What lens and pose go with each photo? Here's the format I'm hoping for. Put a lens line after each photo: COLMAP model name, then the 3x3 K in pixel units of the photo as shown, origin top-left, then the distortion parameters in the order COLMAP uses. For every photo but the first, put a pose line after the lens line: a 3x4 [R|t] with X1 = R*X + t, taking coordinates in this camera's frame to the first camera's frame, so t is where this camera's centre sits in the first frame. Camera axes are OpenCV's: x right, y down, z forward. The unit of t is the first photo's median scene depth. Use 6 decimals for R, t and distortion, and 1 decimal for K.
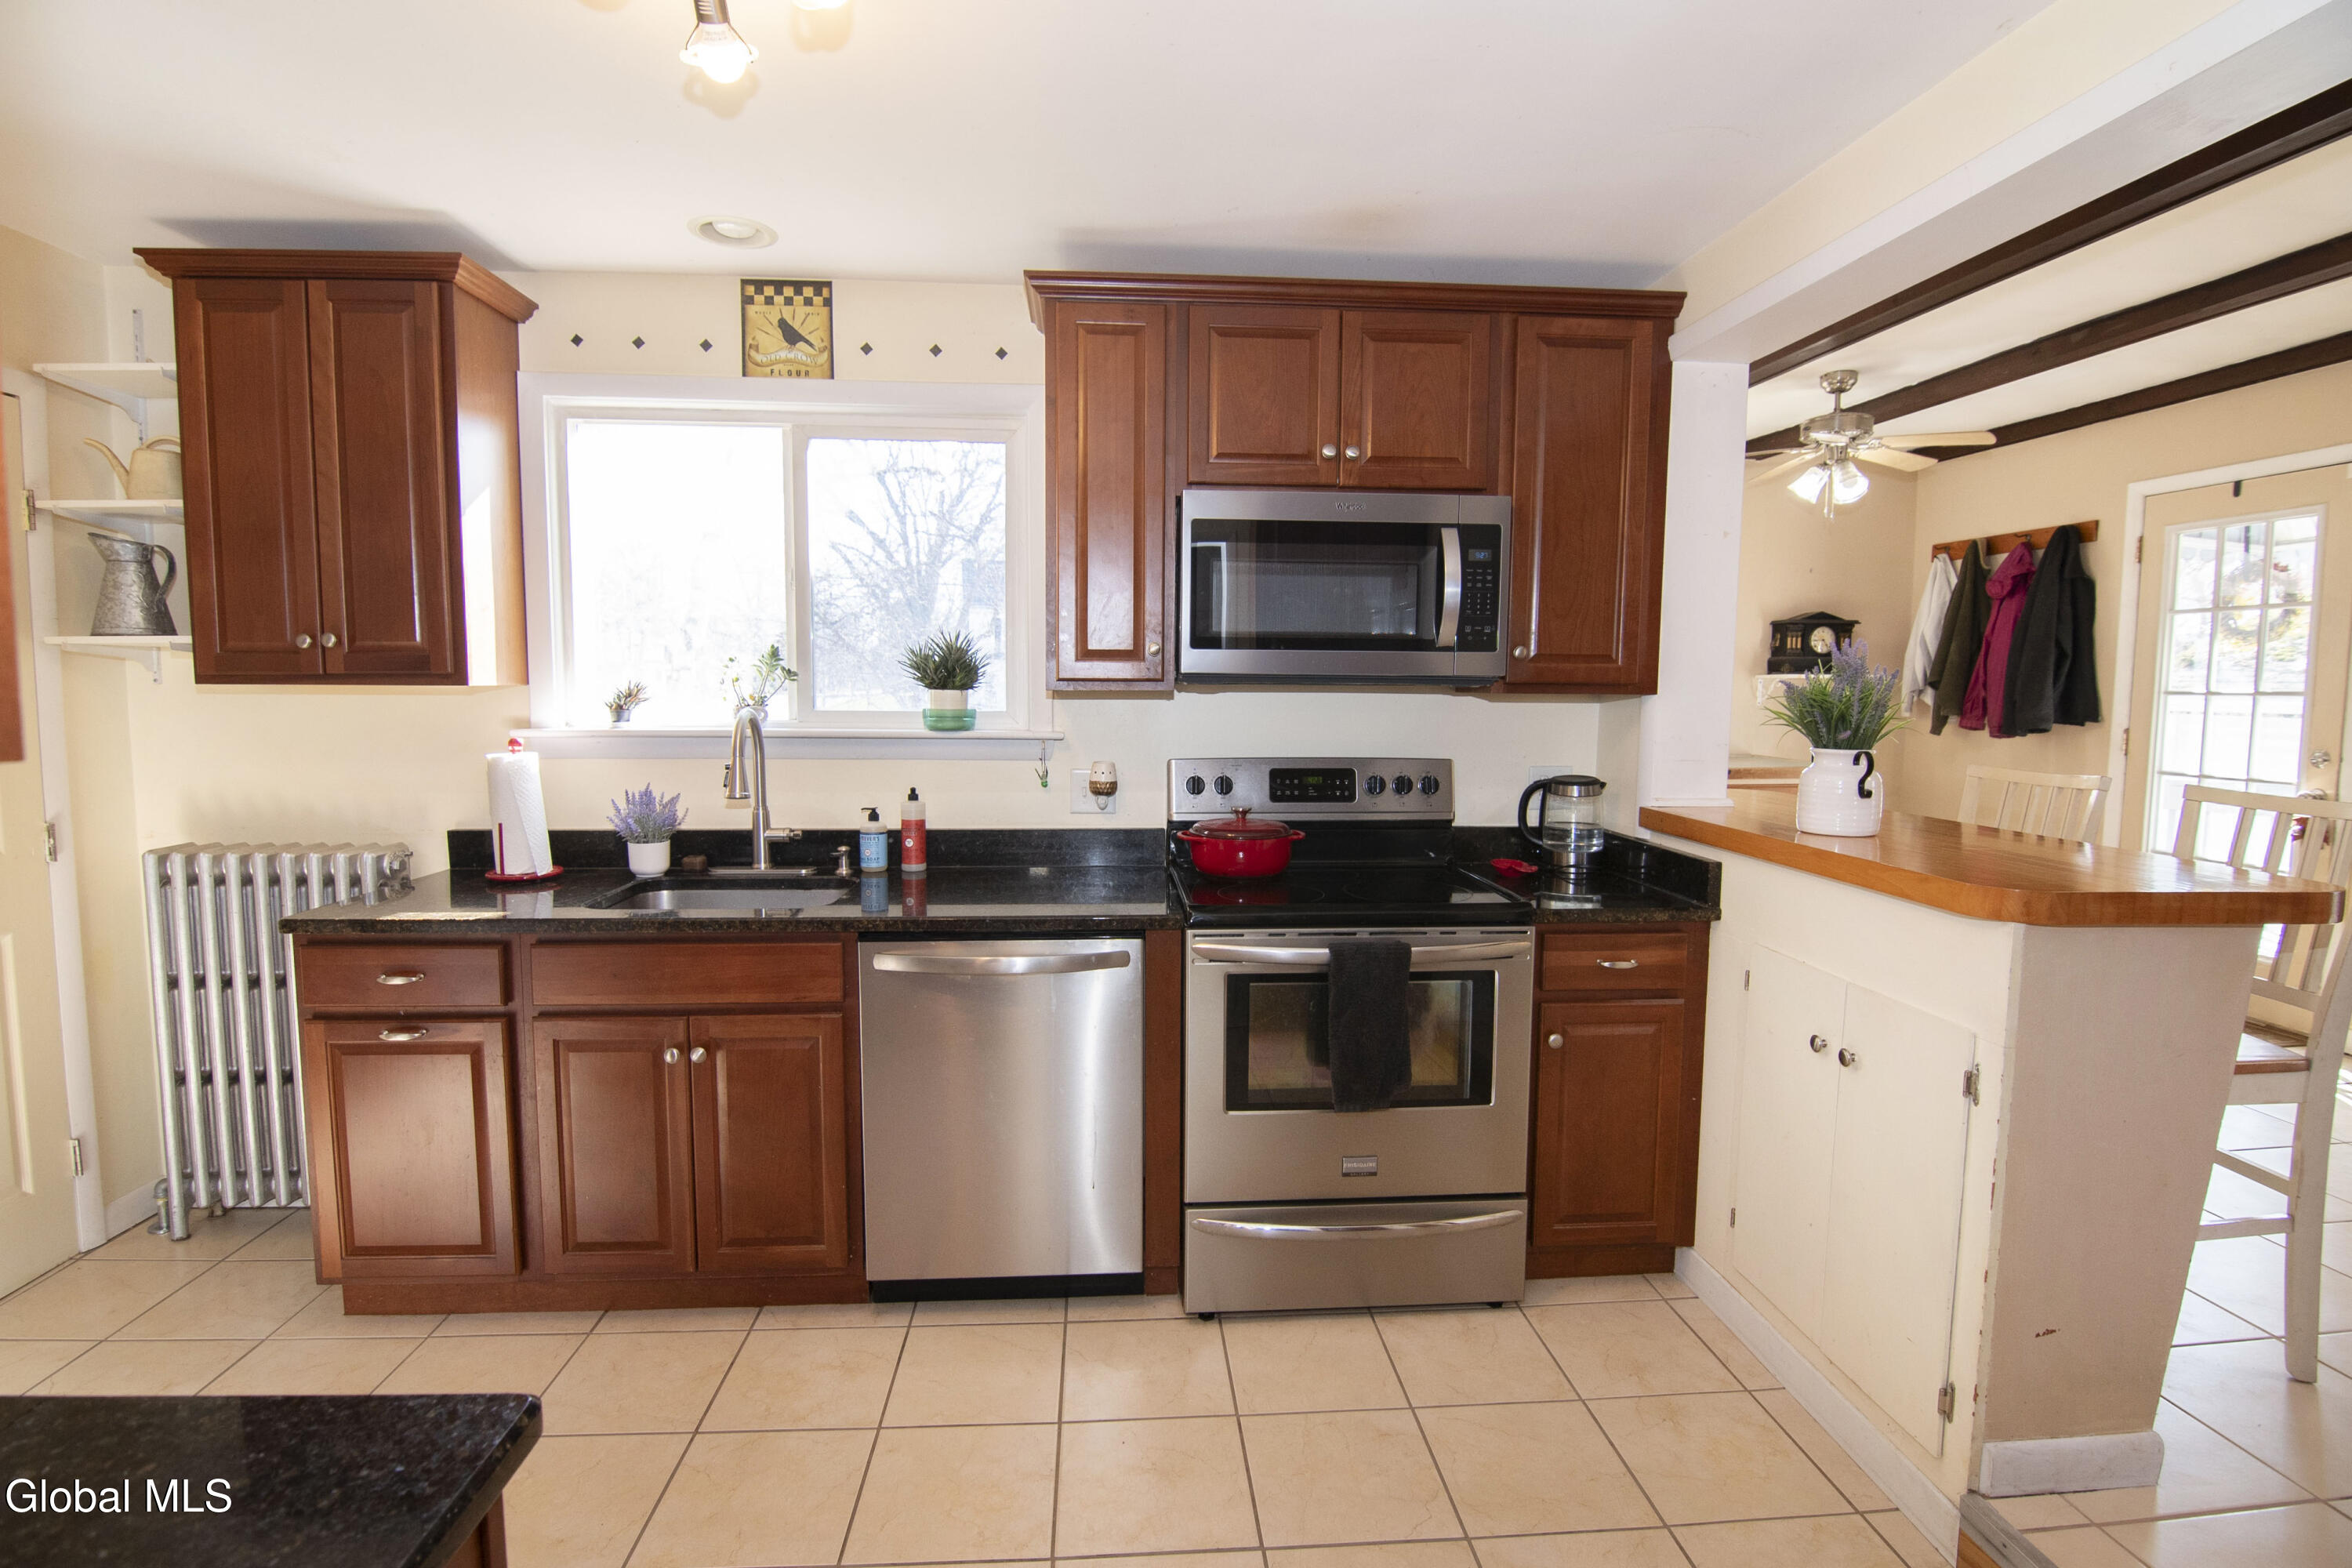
lens RADIAL K [[1135.1, 0, 1177.3], [0, 1135.1, 780.6], [0, 0, 1]] dist [-0.003652, -0.013018]
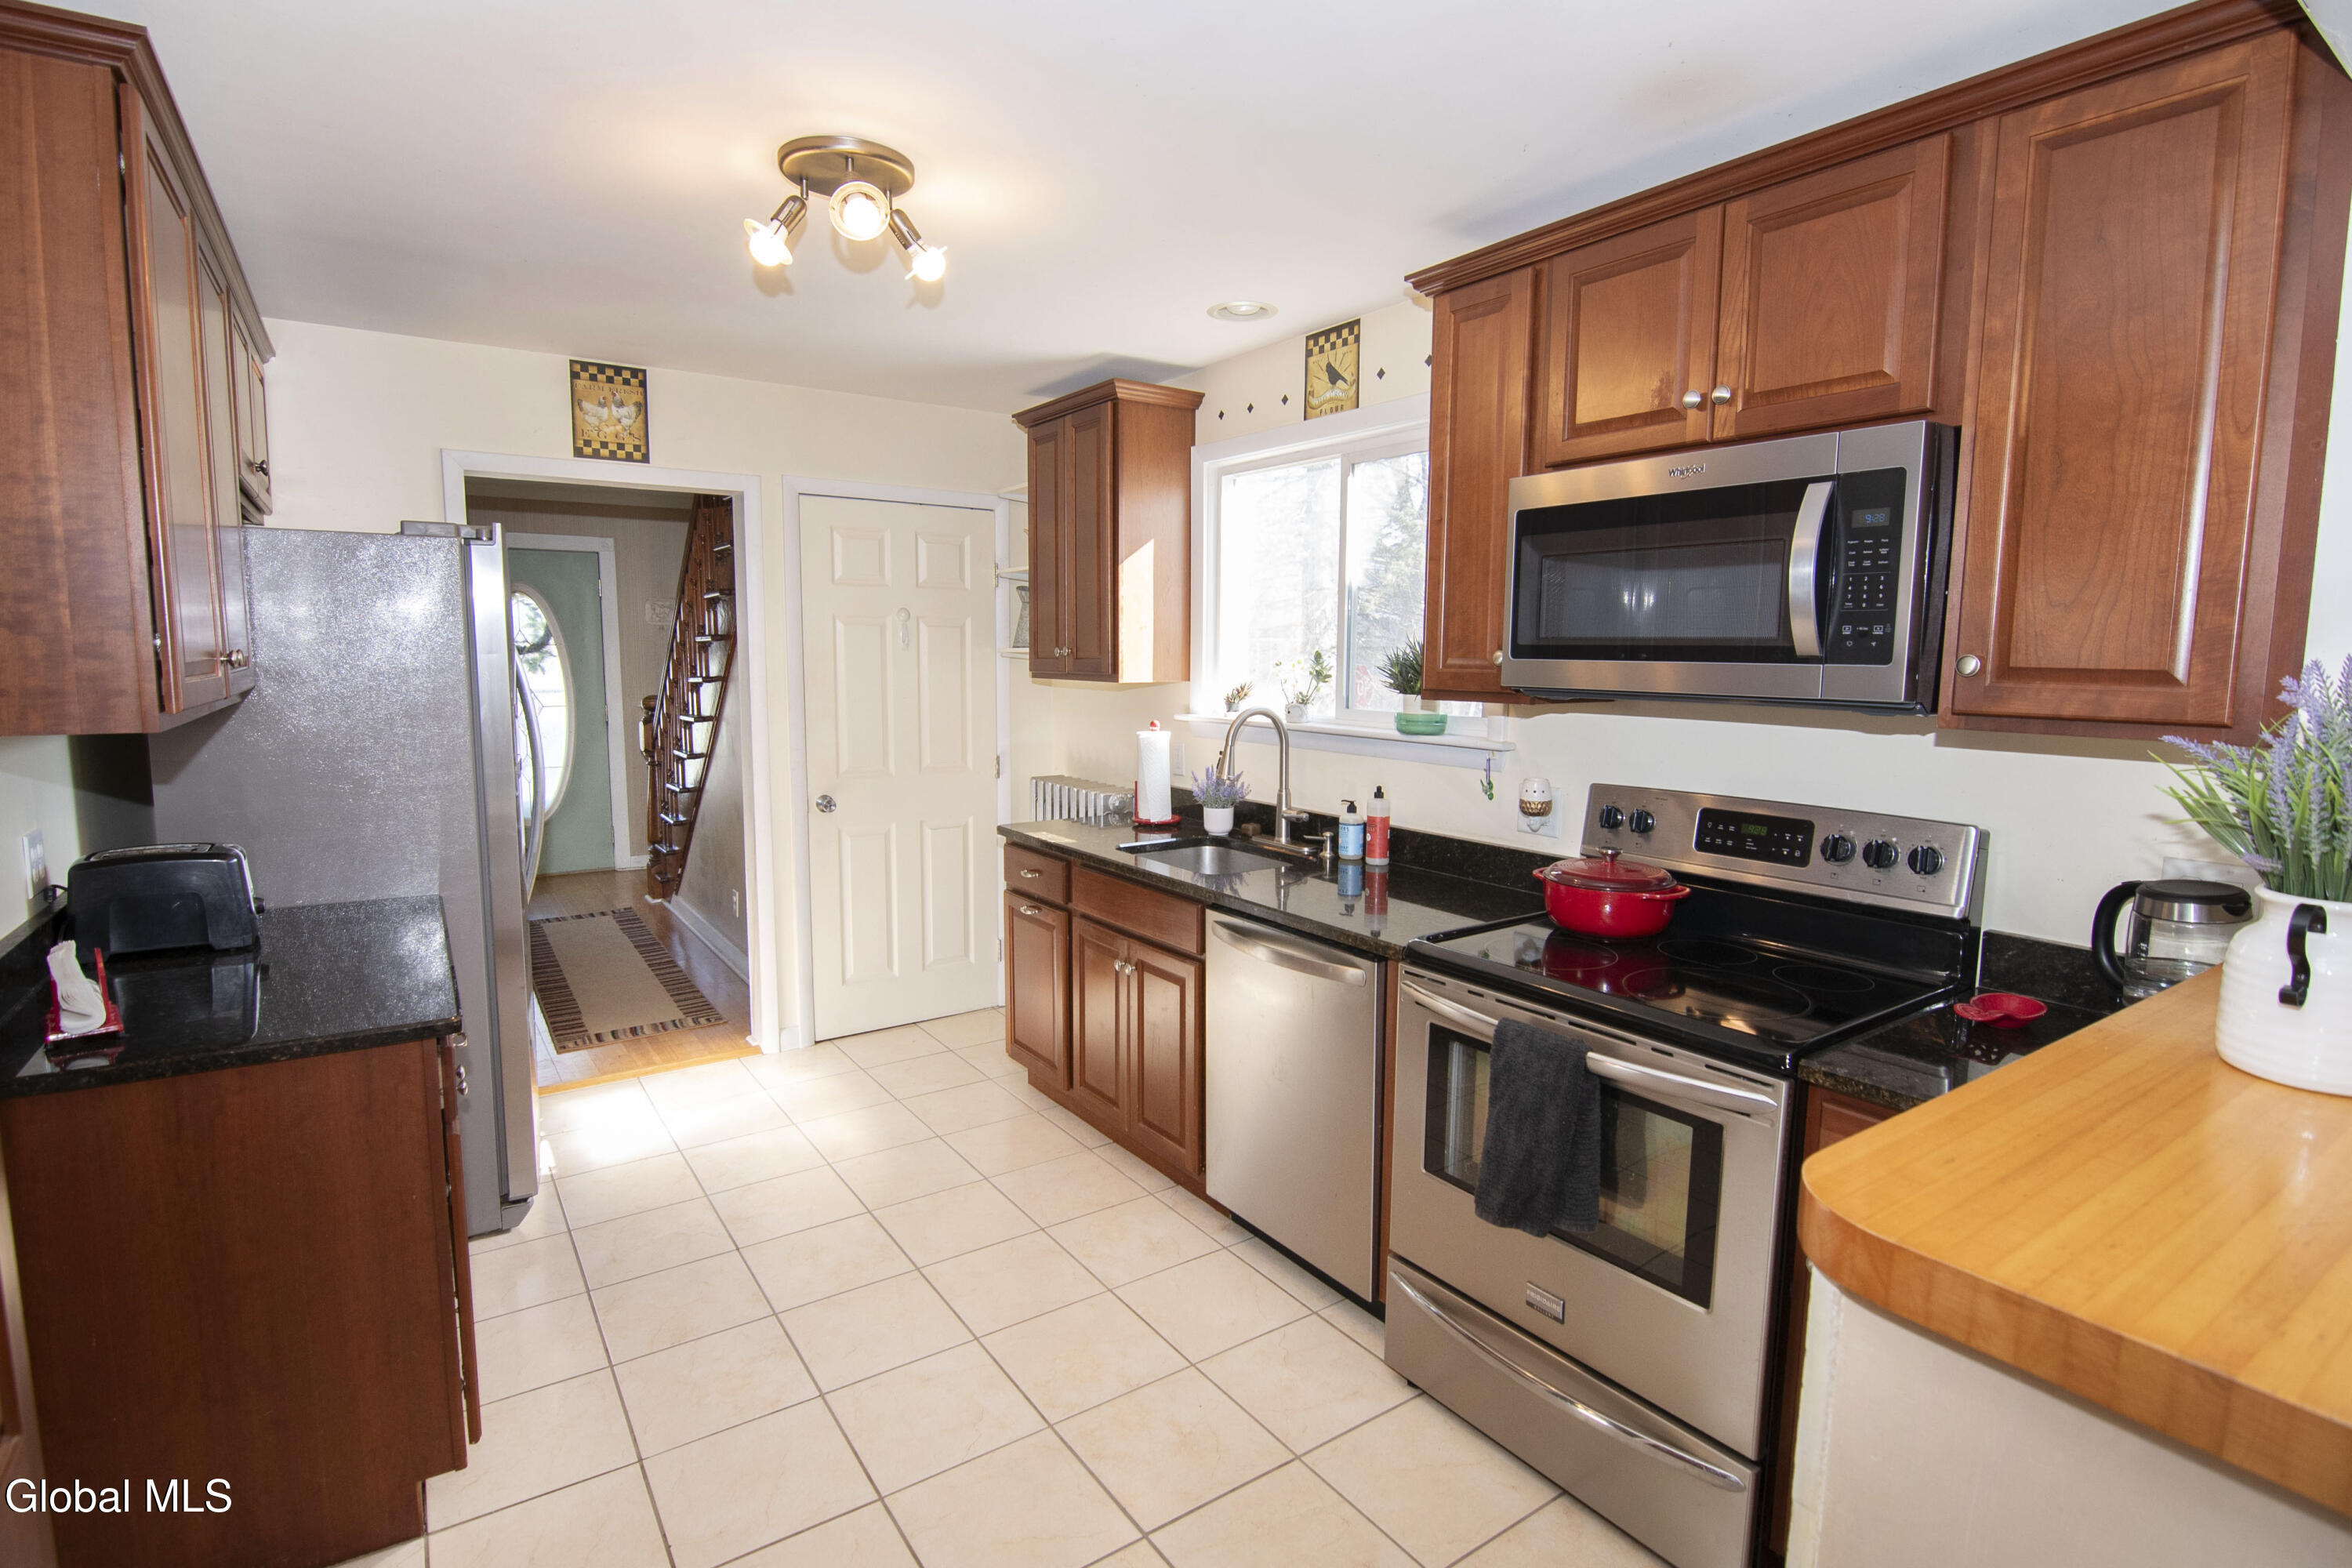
lens RADIAL K [[1135.1, 0, 1177.3], [0, 1135.1, 780.6], [0, 0, 1]] dist [-0.003652, -0.013018]
pose [[0.514175, 0.095366, -0.852367, 0.580588], [-0.076609, 0.994933, 0.065104, -0.054164], [0.854257, 0.031824, 0.518876, 0.294928]]
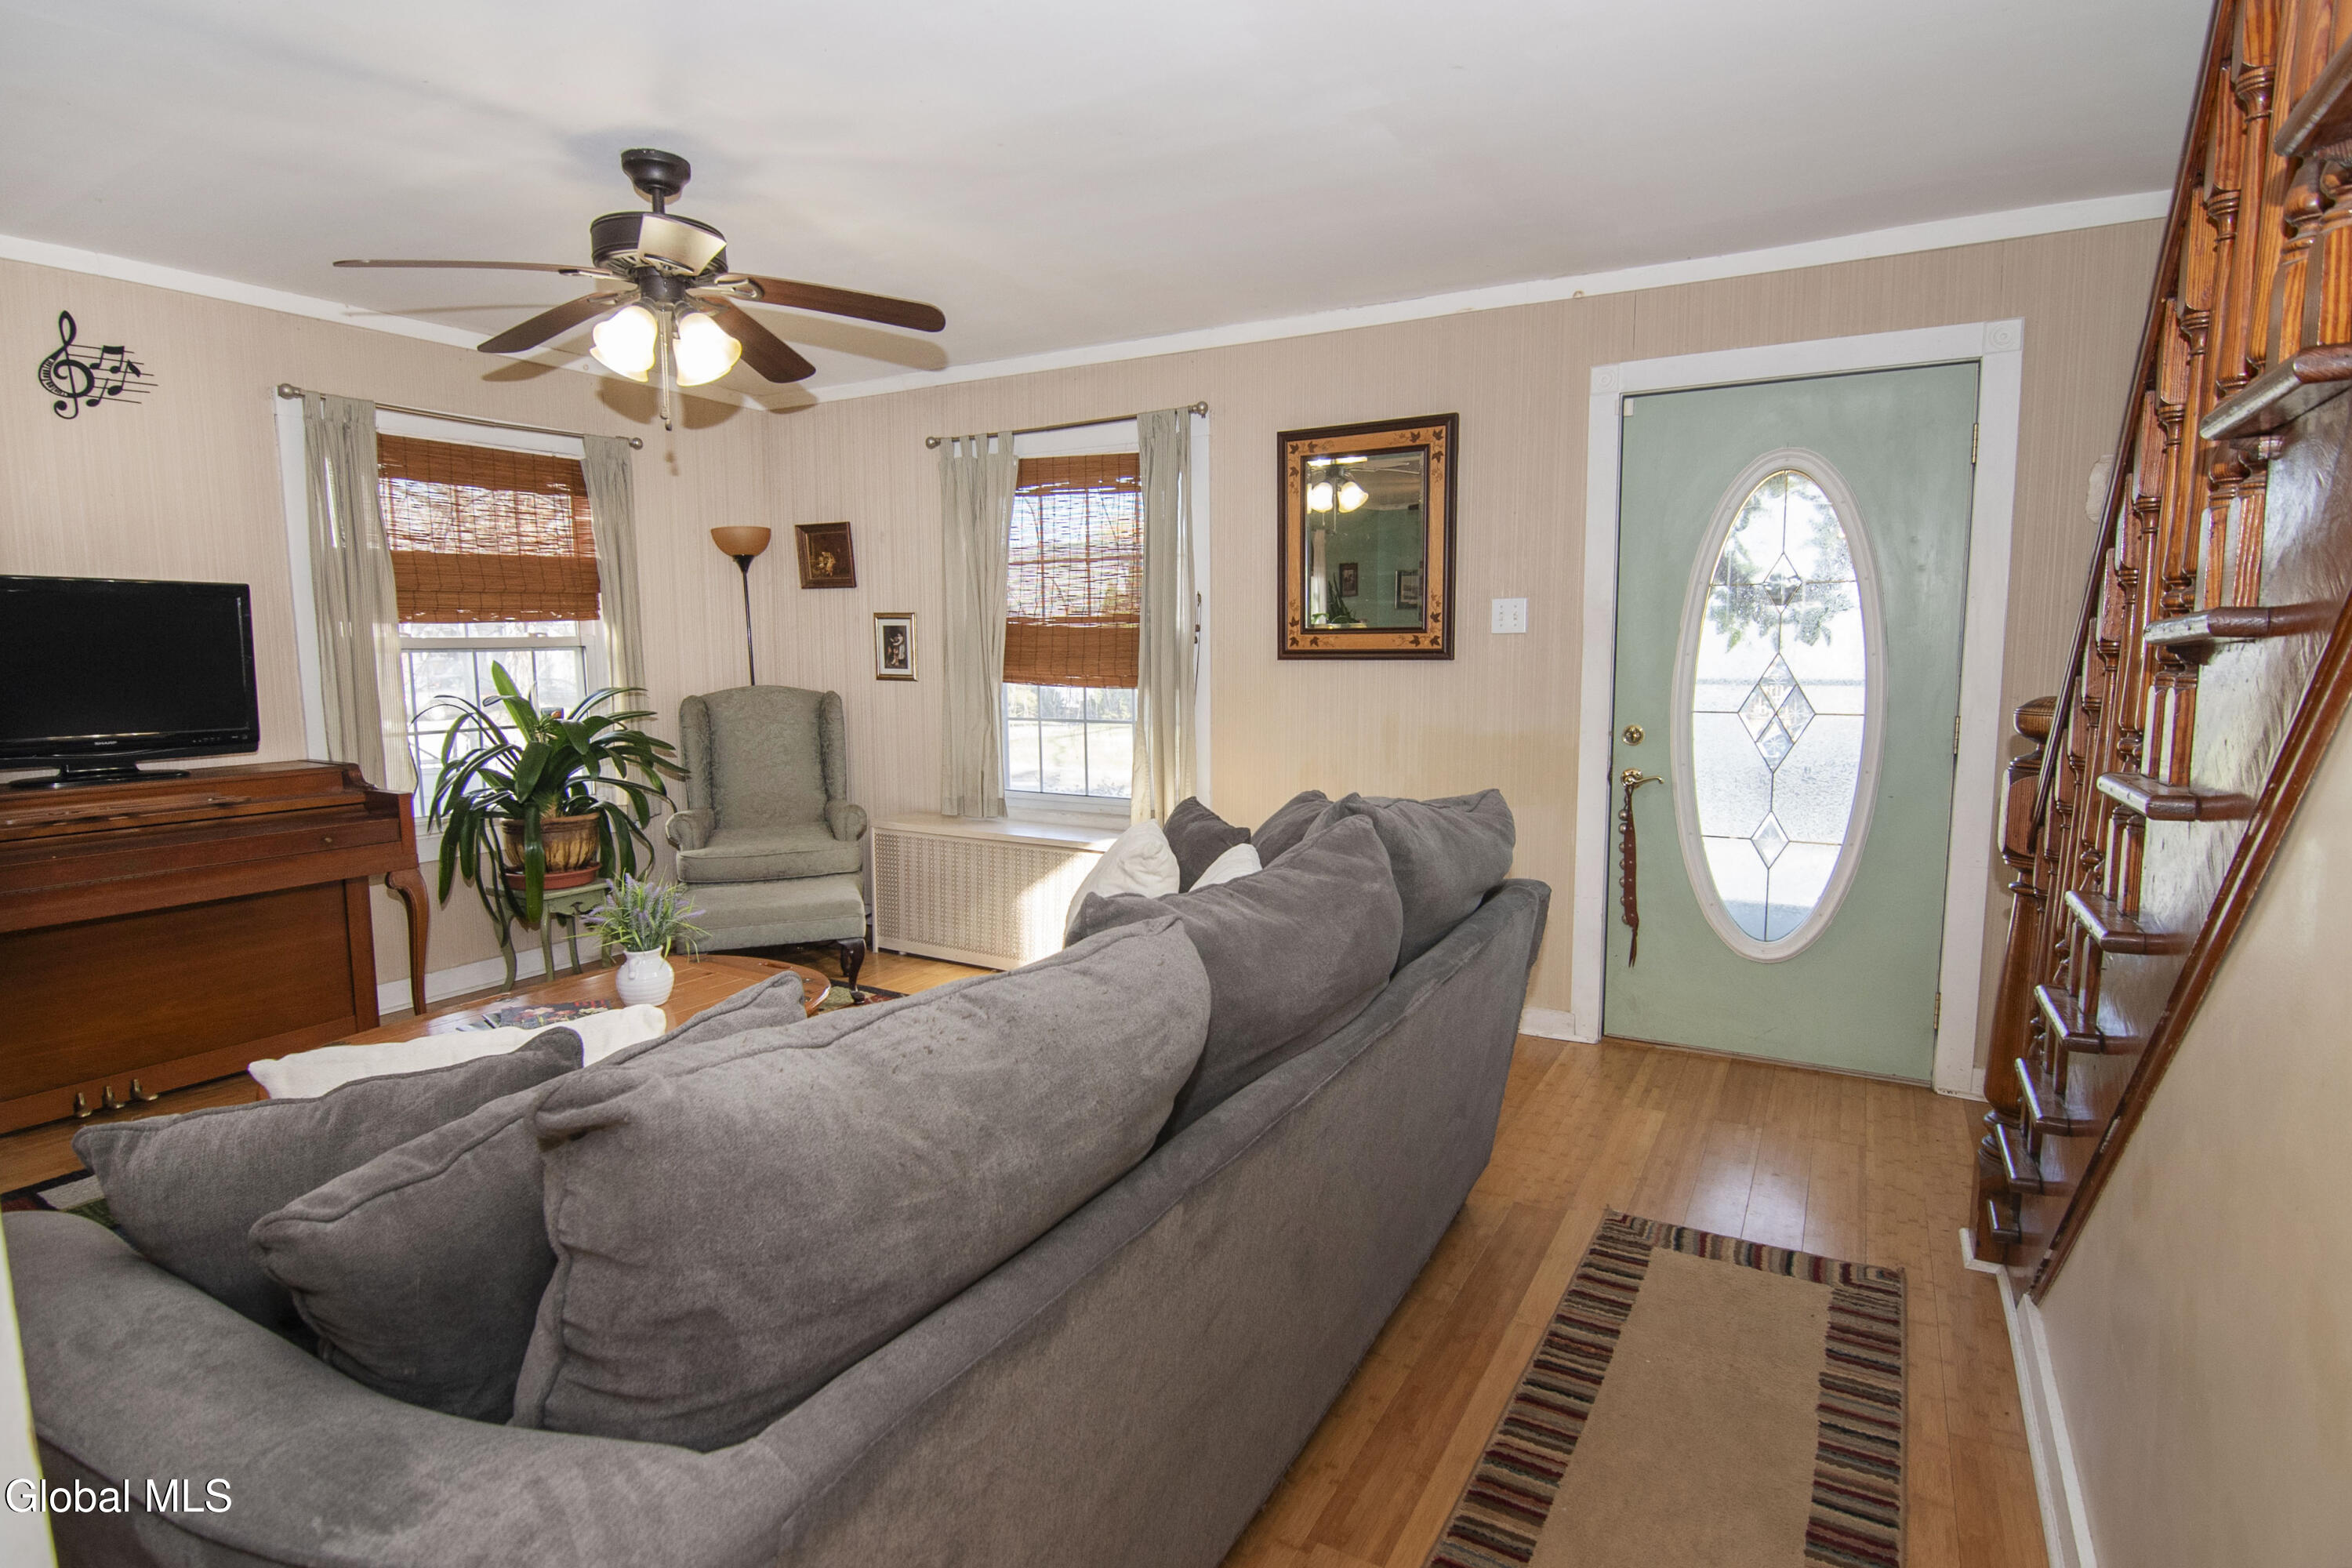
lens RADIAL K [[1181.1, 0, 1176.0], [0, 1181.1, 784.0], [0, 0, 1]] dist [-0.001247, -0.011243]
pose [[-0.565629, 0.091941, -0.819519, -0.880723], [-0.069602, 0.984897, 0.158534, -0.022323], [0.821718, 0.146711, -0.550687, 0.524914]]
